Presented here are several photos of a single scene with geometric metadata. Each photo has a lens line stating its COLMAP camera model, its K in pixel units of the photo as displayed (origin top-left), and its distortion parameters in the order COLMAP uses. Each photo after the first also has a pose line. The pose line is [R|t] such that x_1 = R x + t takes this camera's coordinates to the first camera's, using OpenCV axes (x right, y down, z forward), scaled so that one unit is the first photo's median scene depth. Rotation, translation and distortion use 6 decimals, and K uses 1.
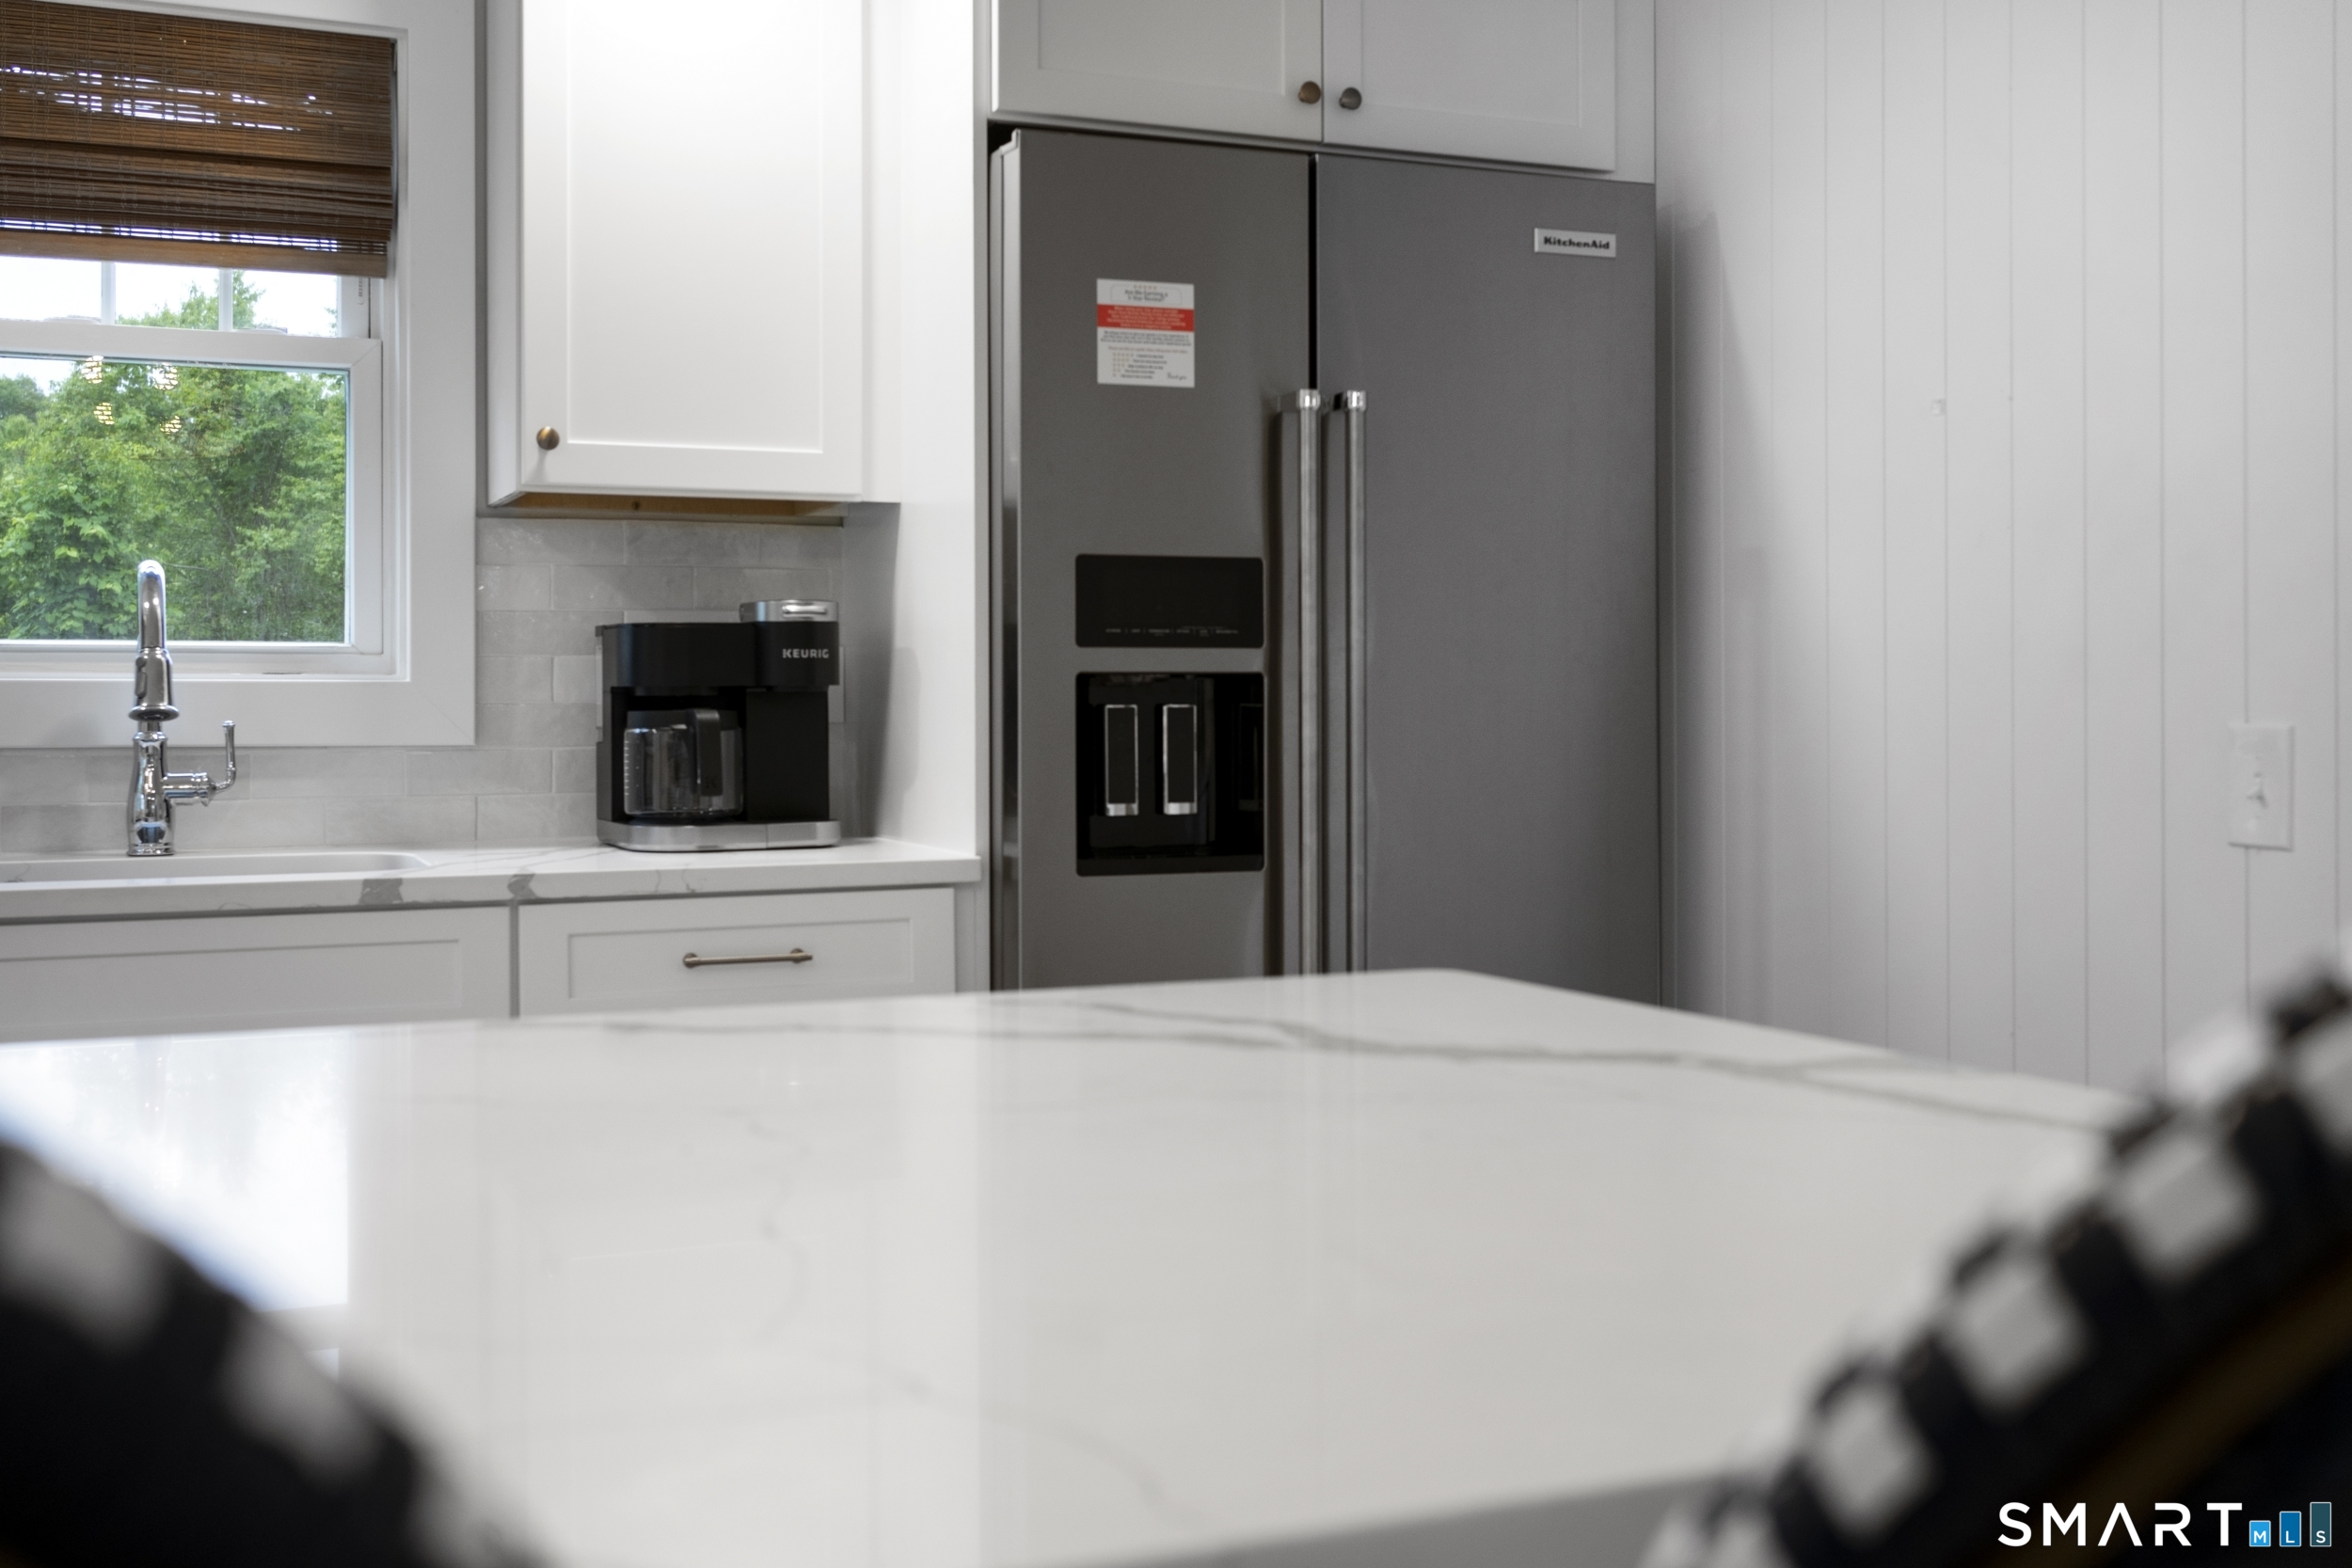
lens RADIAL K [[2399.9, 0, 1163.3], [0, 2399.9, 713.2], [0, 0, 1]] dist [0.003813, 0.000000]
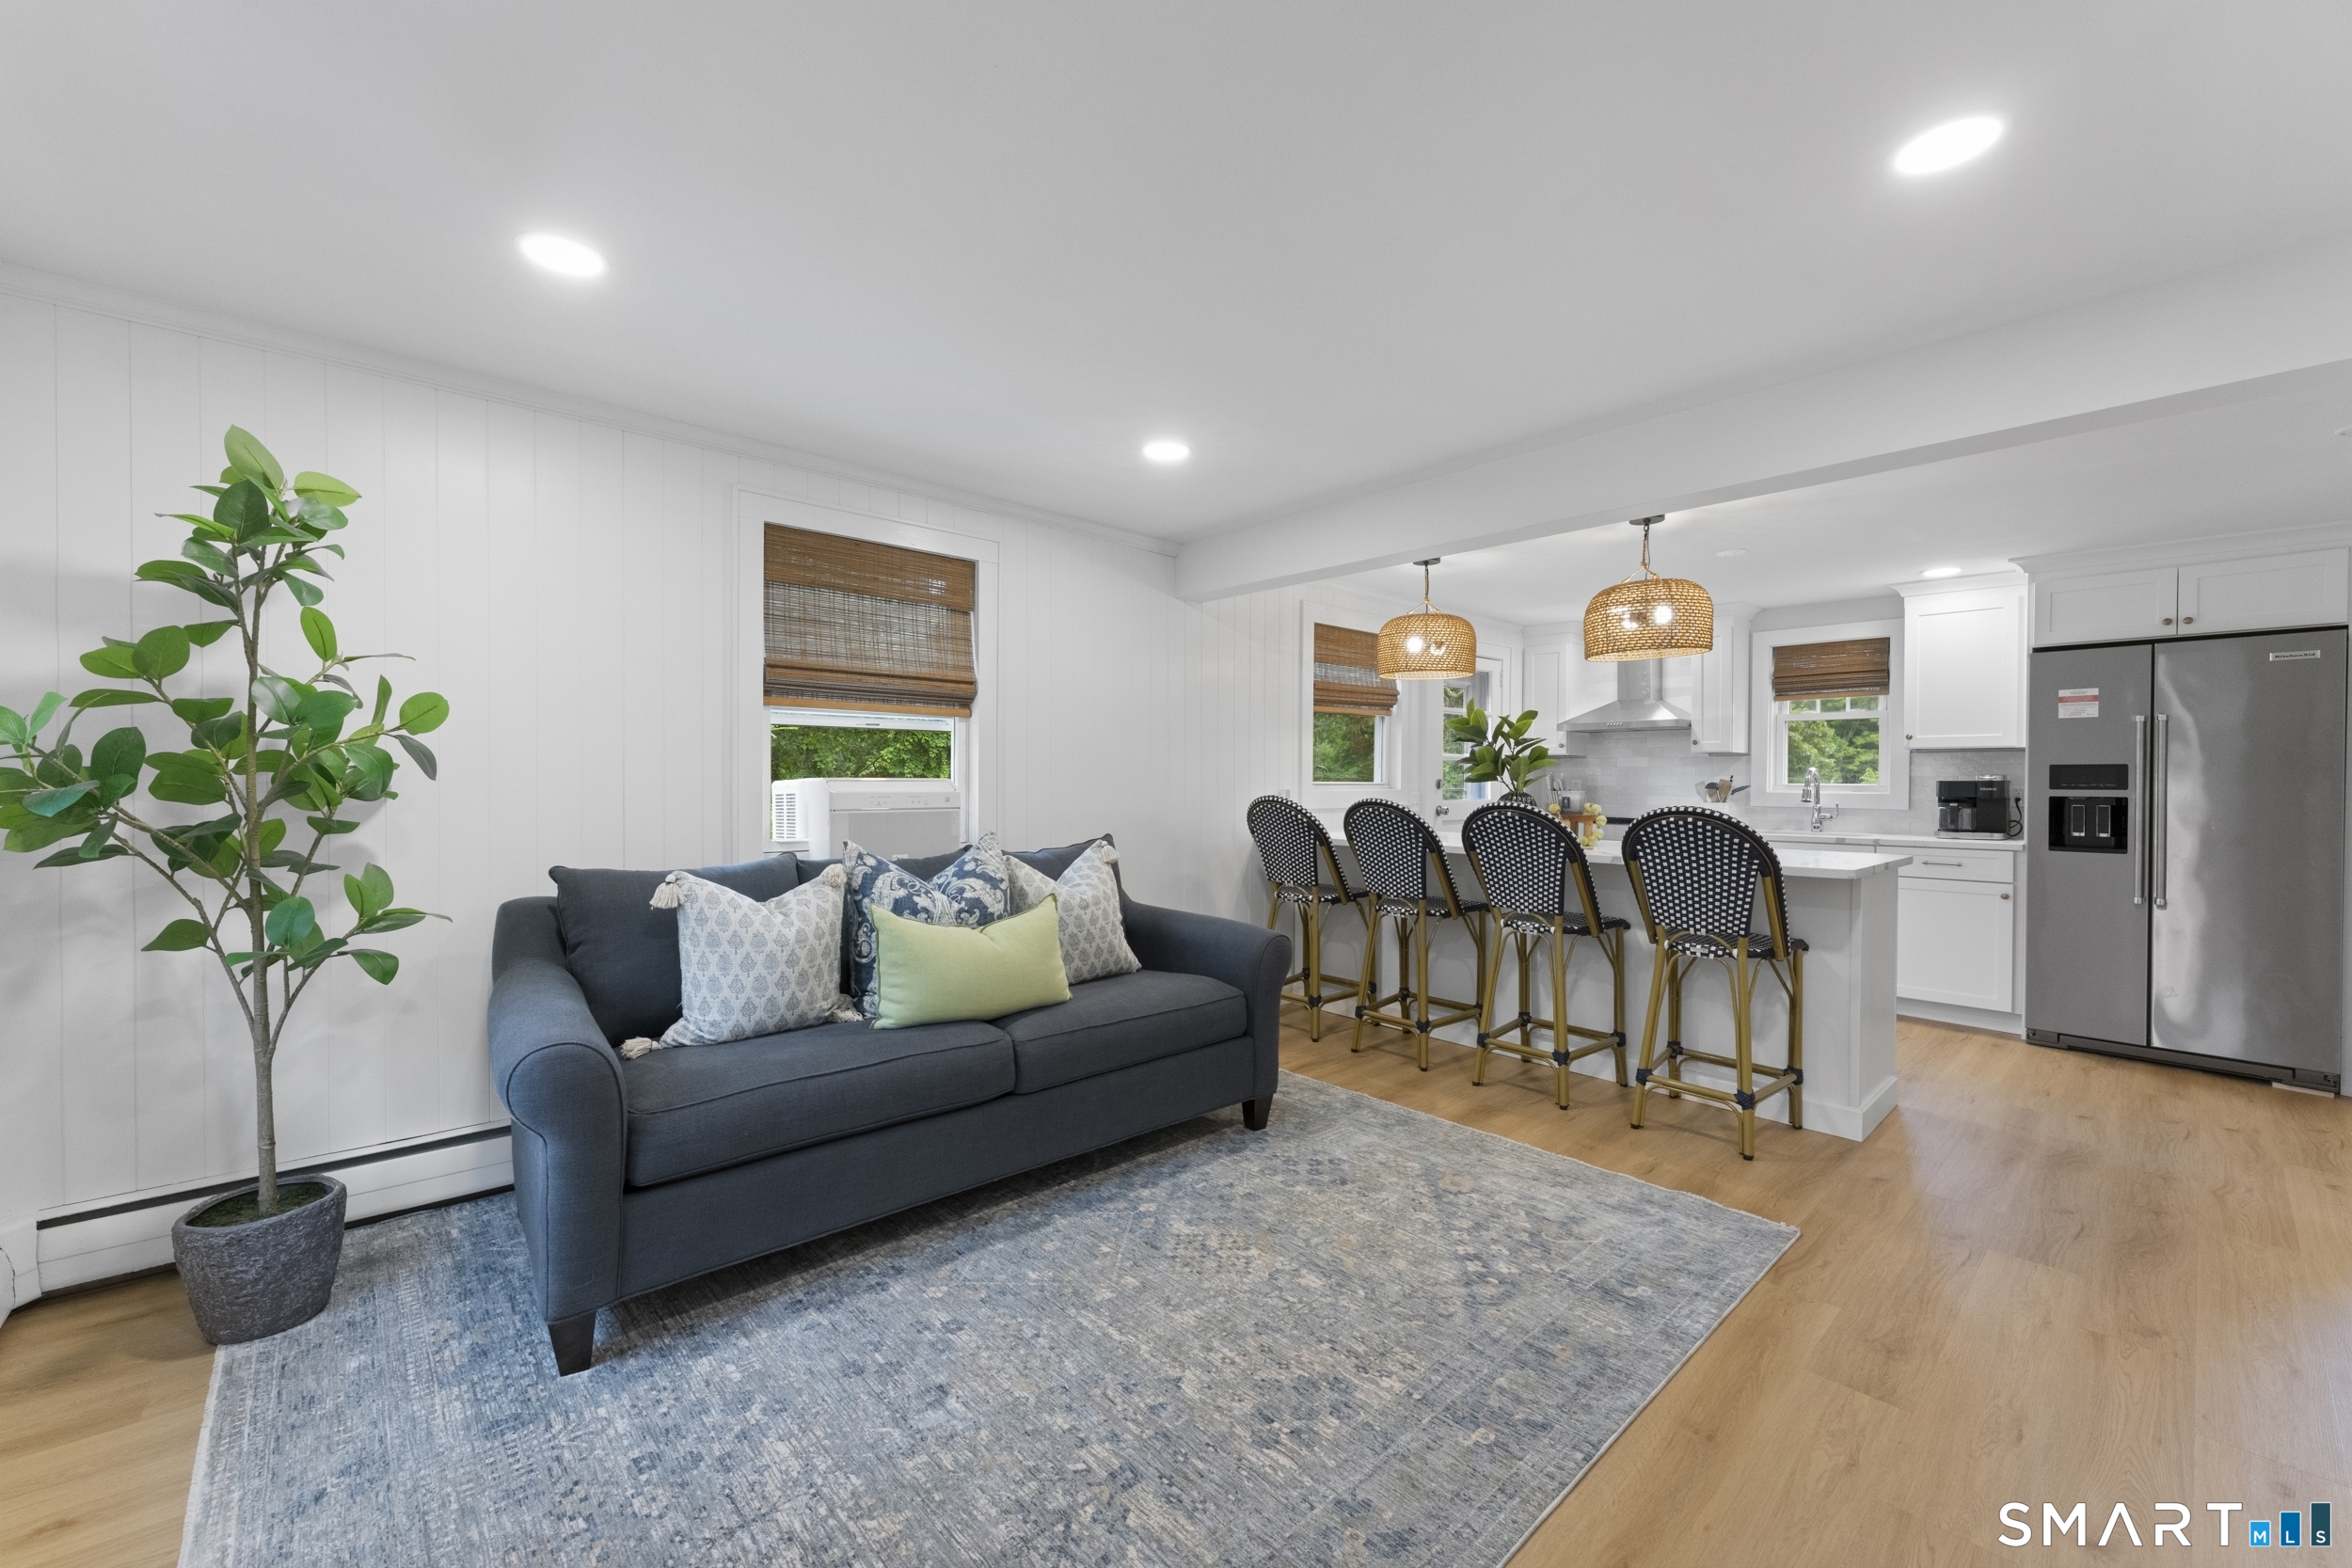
lens RADIAL K [[927.3, 0, 1164.7], [0, 927.3, 788.2], [0, 0, 1]] dist [-0.002965, 0.001388]
pose [[0.319195, 0.012904, -0.947601, 0.838503], [-0.006936, 0.999912, 0.011280, -0.034287], [0.947664, 0.002972, 0.319256, -0.721310]]
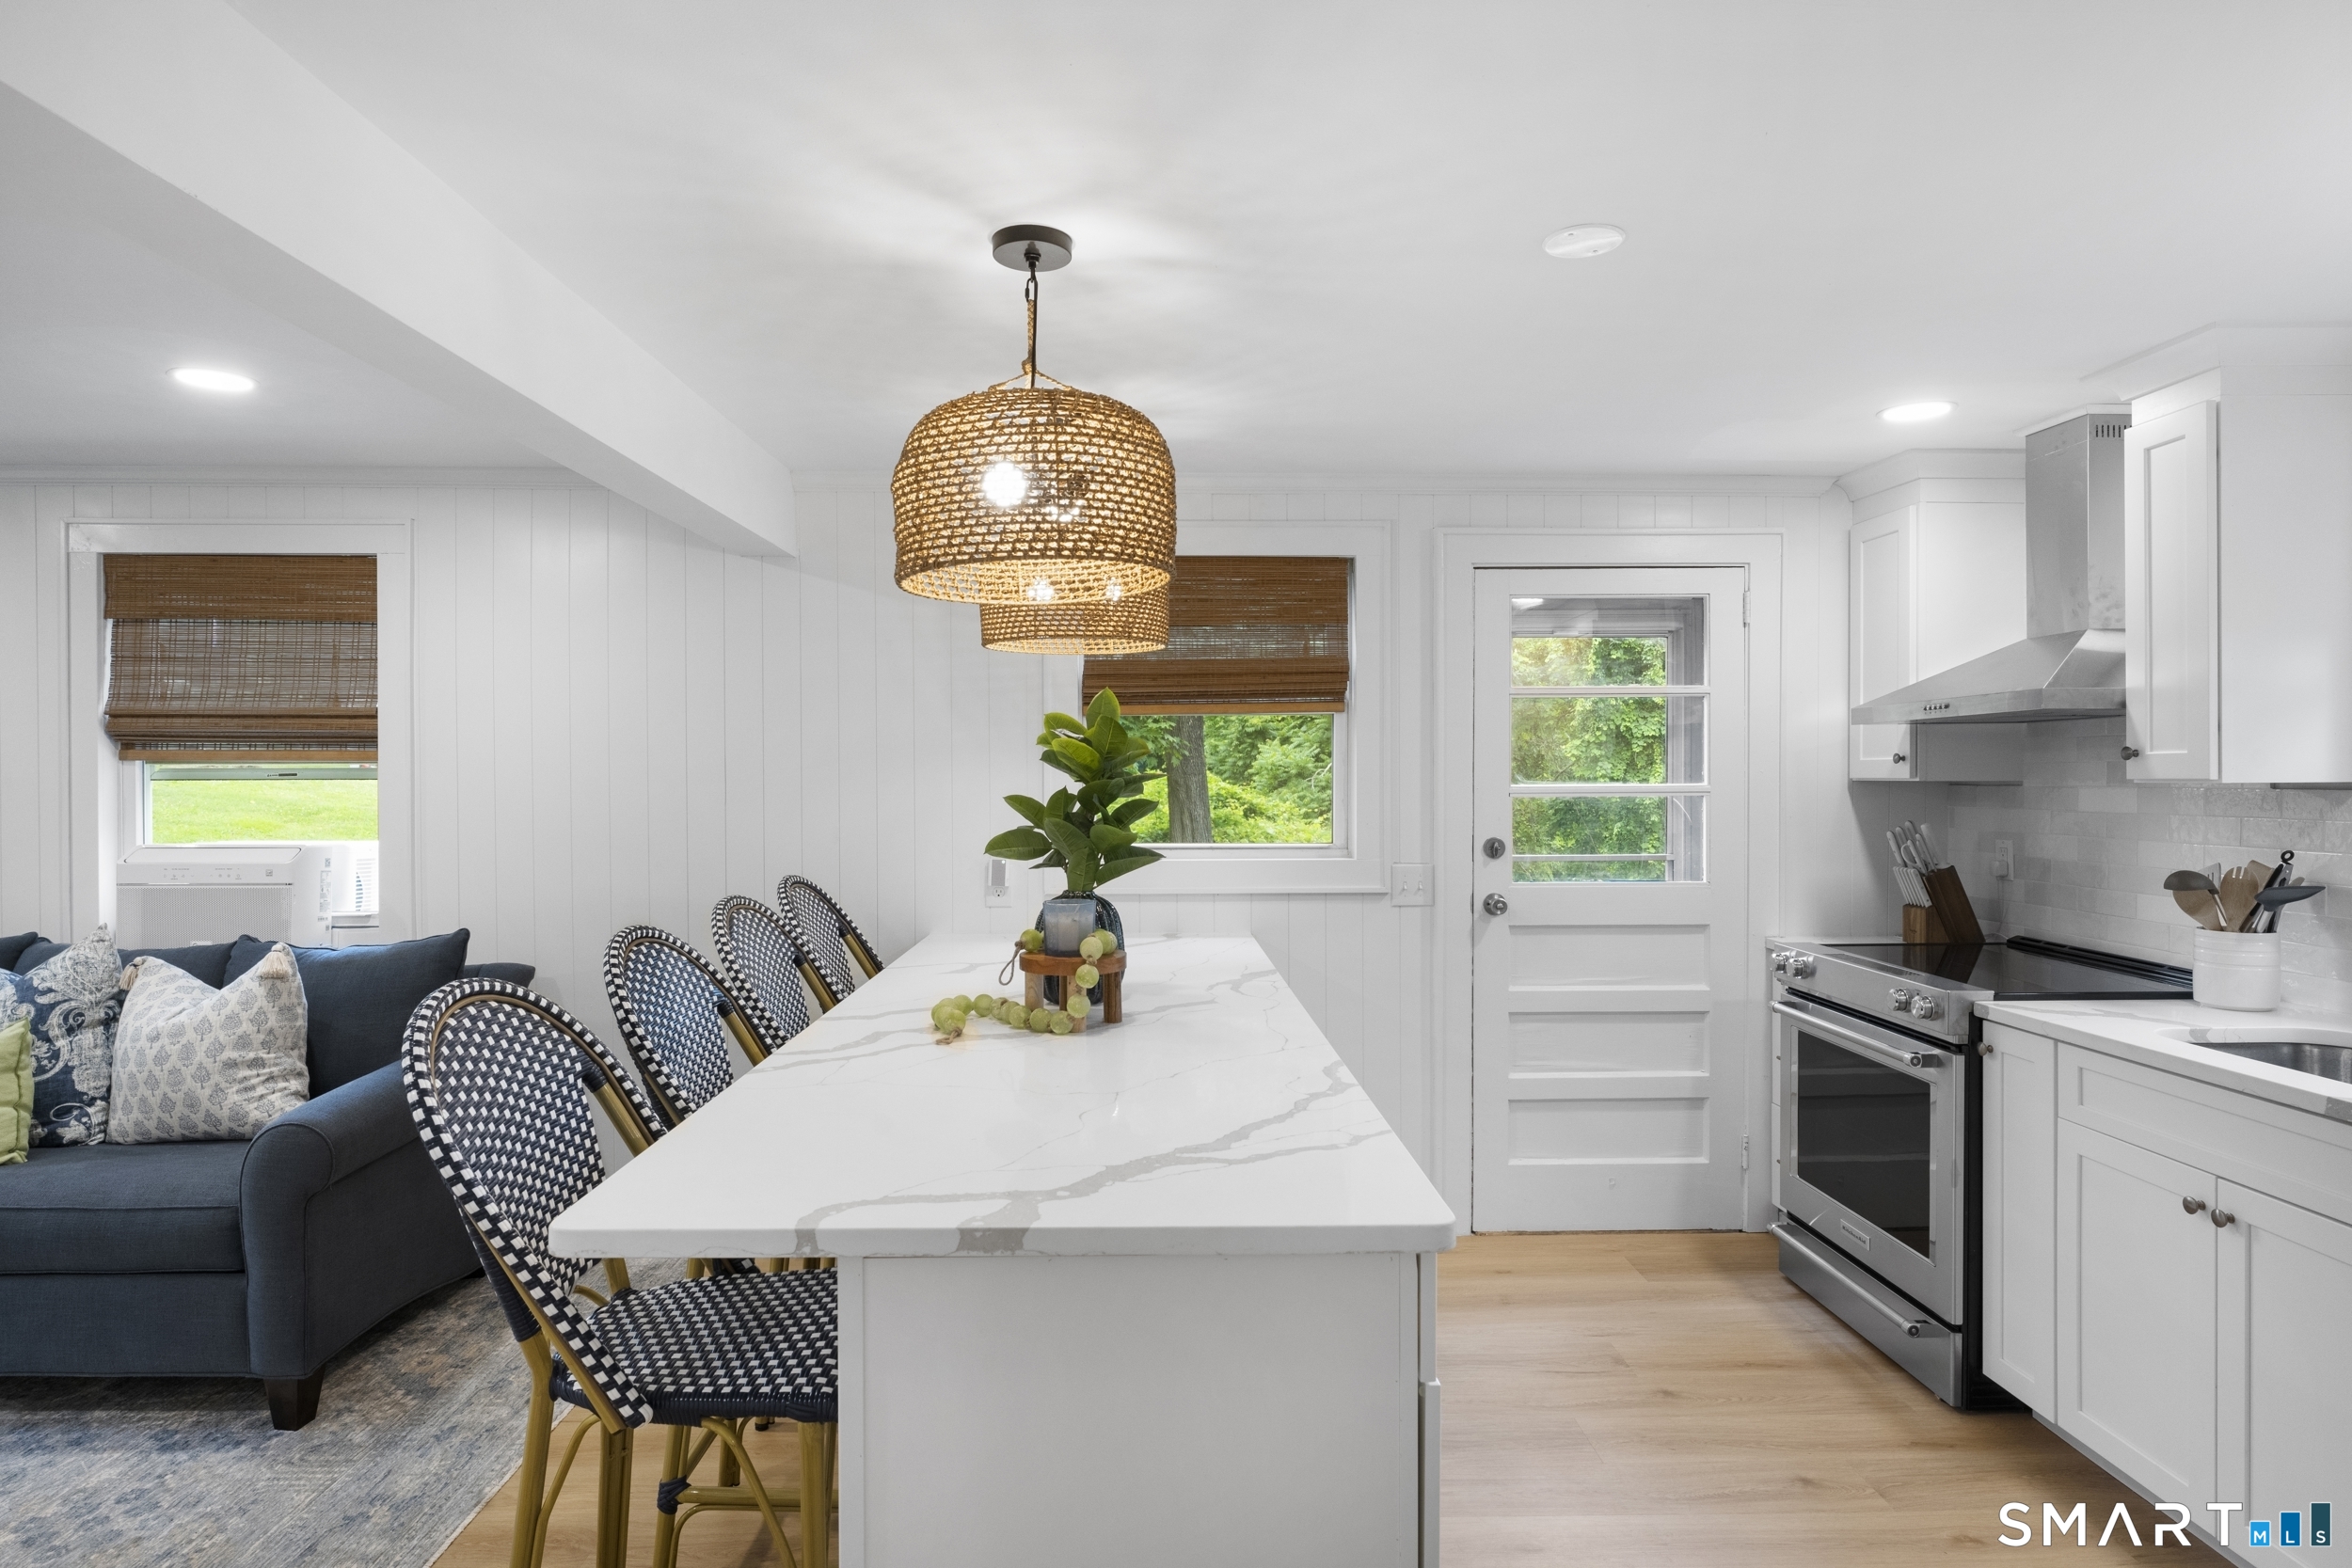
lens RADIAL K [[1272.1, 0, 1168.2], [0, 1272.1, 786.0], [0, 0, 1]] dist [-0.000442, -0.000895]
pose [[-0.373903, 0.009579, -0.927419, 0.494822], [0.000061, 0.999947, 0.010303, -0.097747], [0.927468, 0.003796, -0.373883, 0.569631]]
